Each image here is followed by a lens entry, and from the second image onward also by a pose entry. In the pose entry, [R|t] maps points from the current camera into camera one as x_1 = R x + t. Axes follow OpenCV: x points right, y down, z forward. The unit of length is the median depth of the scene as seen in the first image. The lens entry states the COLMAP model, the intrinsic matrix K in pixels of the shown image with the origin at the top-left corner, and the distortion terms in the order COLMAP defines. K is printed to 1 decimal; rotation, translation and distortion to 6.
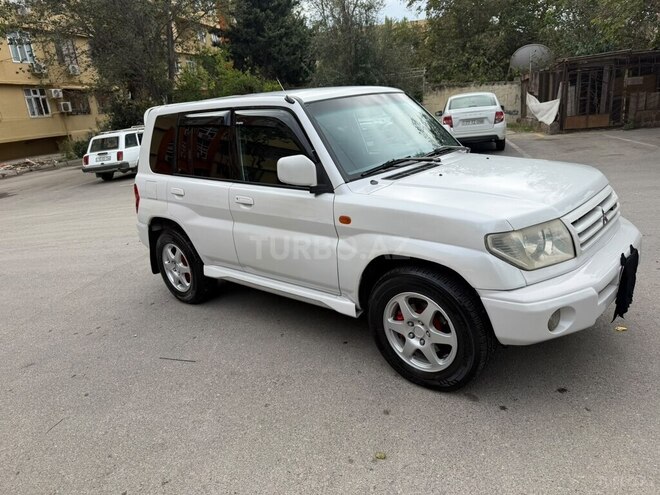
lens RADIAL K [[470.5, 0, 330.2], [0, 470.5, 251.8], [0, 0, 1]] dist [0.045136, -0.060336]
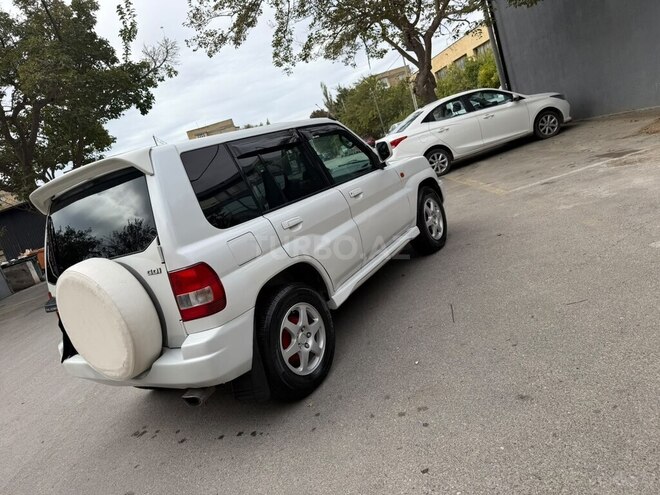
lens RADIAL K [[470.5, 0, 330.2], [0, 470.5, 251.8], [0, 0, 1]] dist [0.045136, -0.060336]
pose [[-0.132349, -0.073395, 0.988482, -0.369122], [0.583328, 0.800506, 0.137540, -0.052219], [-0.801381, 0.594813, -0.063133, 0.336499]]
